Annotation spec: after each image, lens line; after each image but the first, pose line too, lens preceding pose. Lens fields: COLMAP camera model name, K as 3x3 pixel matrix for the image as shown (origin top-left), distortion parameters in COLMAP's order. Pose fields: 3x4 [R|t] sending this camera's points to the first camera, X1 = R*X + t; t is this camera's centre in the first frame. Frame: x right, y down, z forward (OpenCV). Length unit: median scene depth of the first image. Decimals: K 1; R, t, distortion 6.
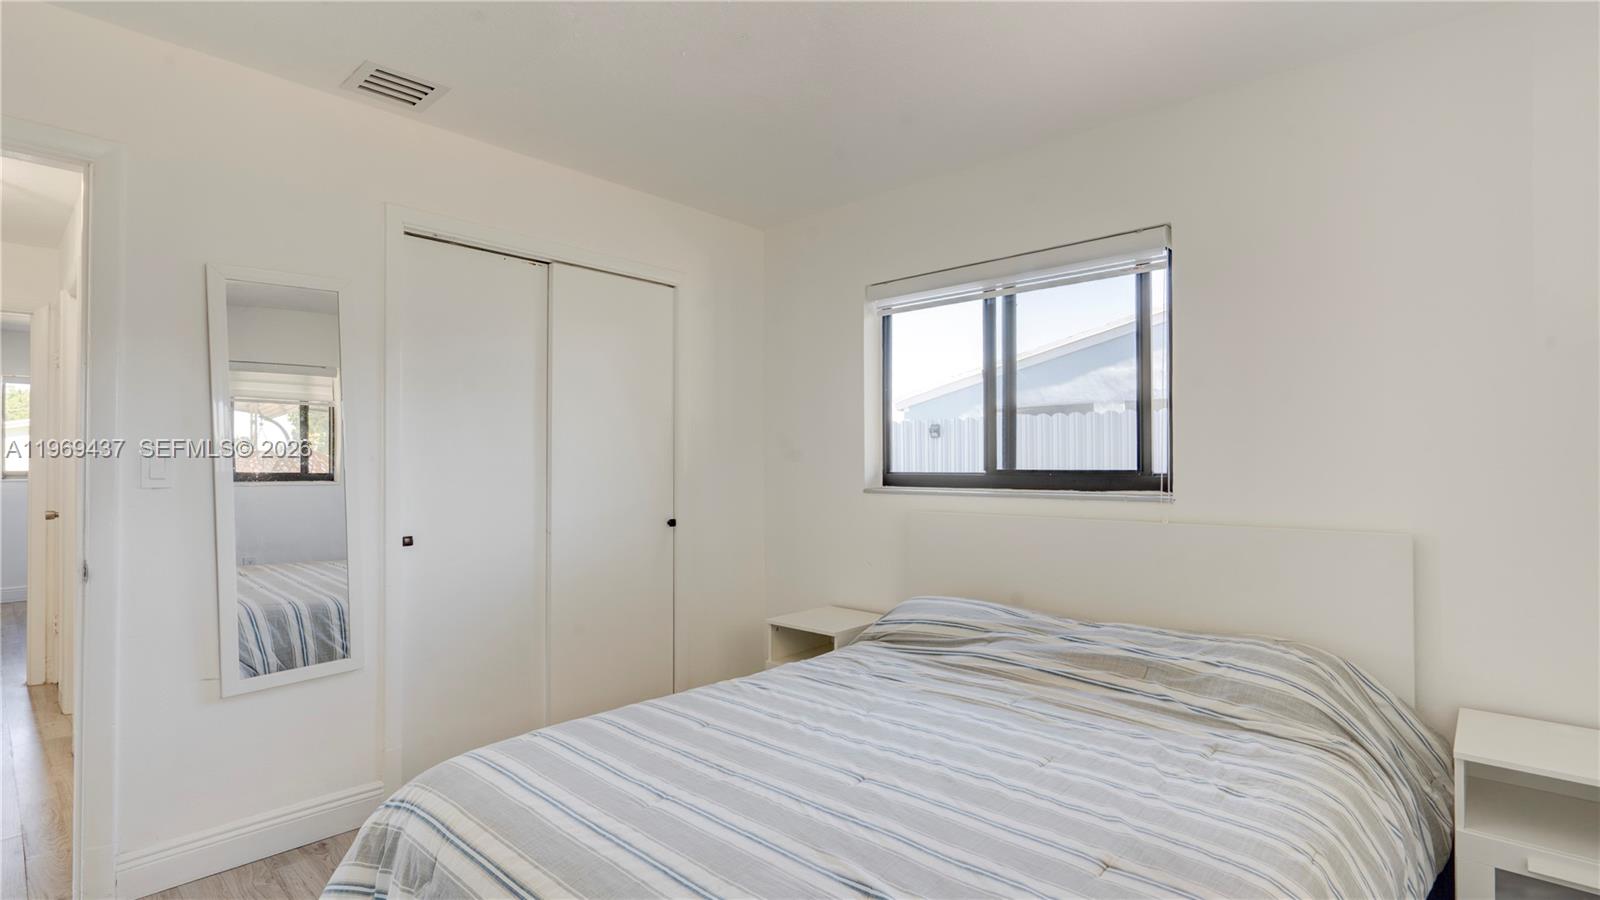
lens RADIAL K [[738.5, 0, 805.5], [0, 738.5, 456.8], [0, 0, 1]] dist [-0.001145, 0.000145]
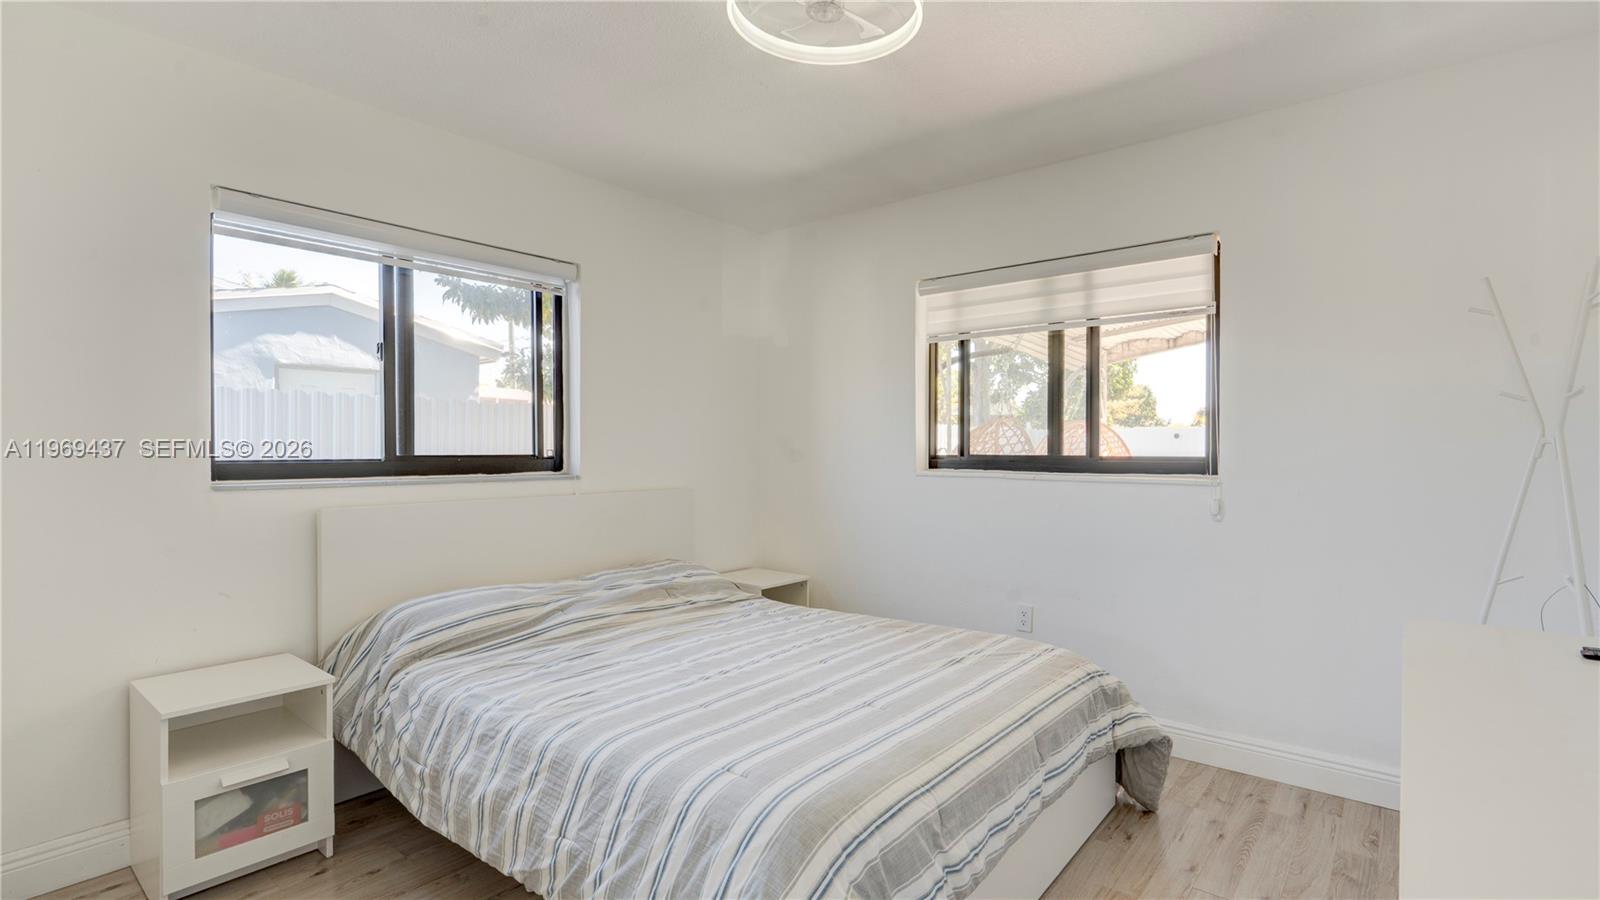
lens RADIAL K [[738.5, 0, 805.5], [0, 738.5, 456.8], [0, 0, 1]] dist [-0.001145, 0.000145]
pose [[-0.037598, -0.008304, 0.999258, -1.025088], [-0.009897, 0.999920, 0.007937, 0.010500], [-0.999244, -0.009591, -0.037677, 0.803297]]
